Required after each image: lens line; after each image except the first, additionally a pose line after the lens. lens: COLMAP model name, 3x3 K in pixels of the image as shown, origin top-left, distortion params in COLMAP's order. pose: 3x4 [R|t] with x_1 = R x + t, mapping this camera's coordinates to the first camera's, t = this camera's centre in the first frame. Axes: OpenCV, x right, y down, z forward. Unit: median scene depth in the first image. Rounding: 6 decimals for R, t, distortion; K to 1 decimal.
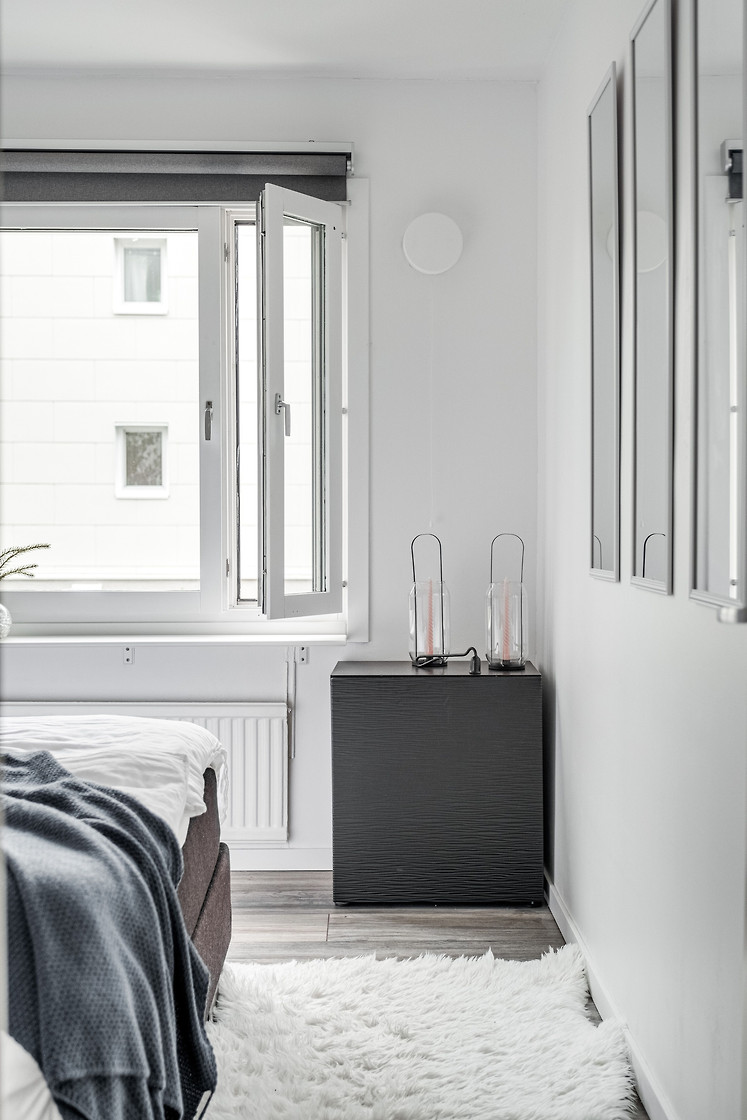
lens RADIAL K [[1443.1, 0, 374.7], [0, 1443.1, 557.9], [0, 0, 1]] dist [-0.018785, 0.000000]
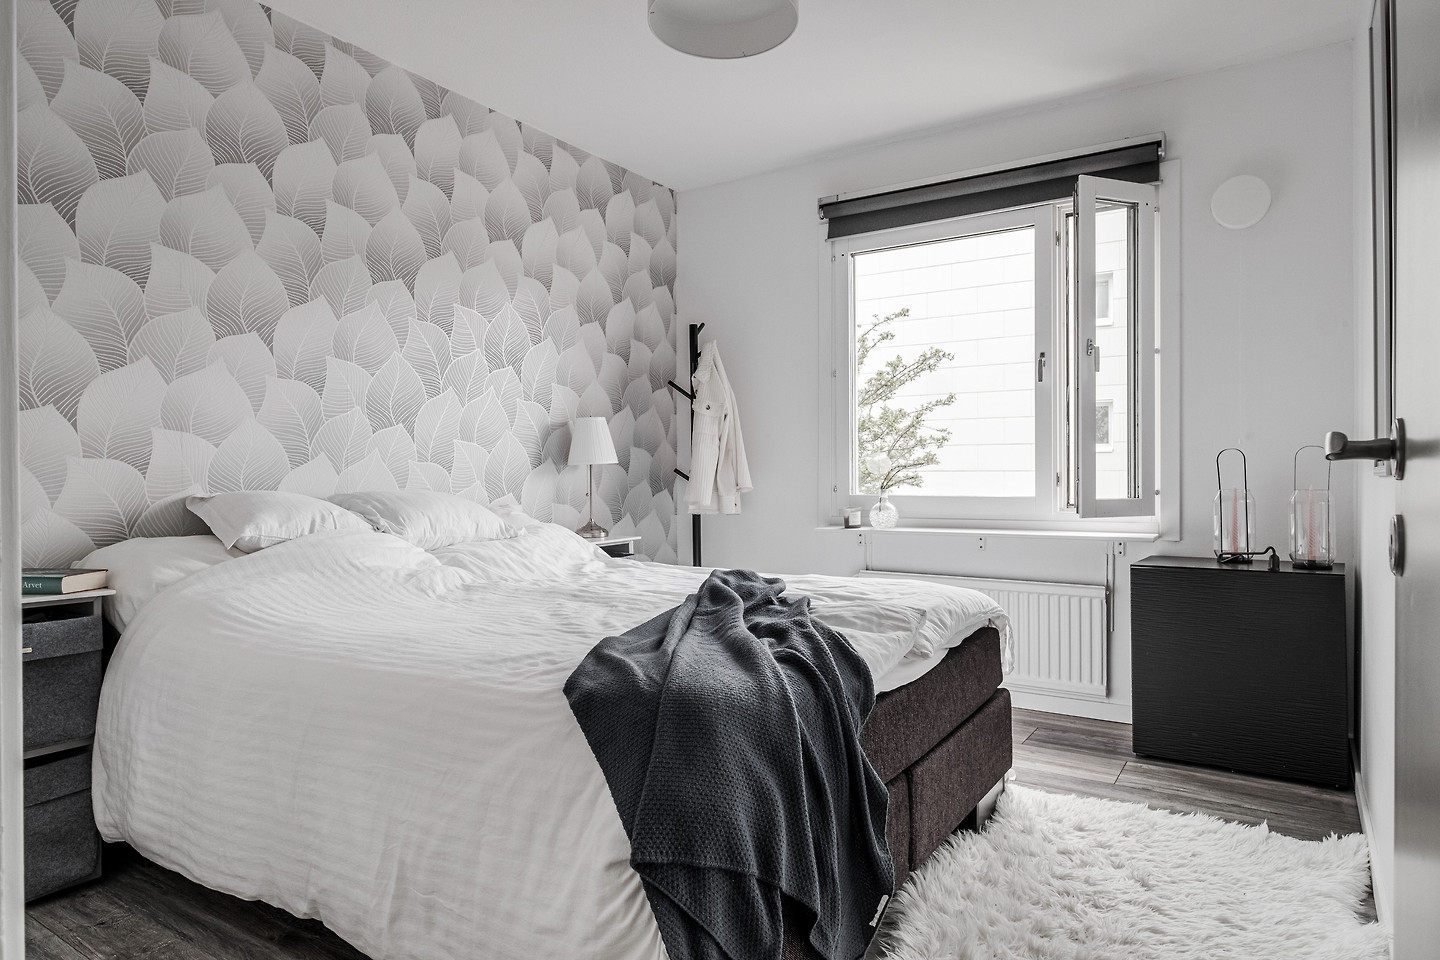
lens RADIAL K [[862.9, 0, 714.1], [0, 862.9, 482.1], [0, 0, 1]] dist [-0.005362, 0.000575]
pose [[0.814577, -0.002456, -0.580050, 0.106935], [-0.010732, 0.999756, -0.019305, 0.030387], [0.579956, 0.021951, 0.814352, 0.206092]]
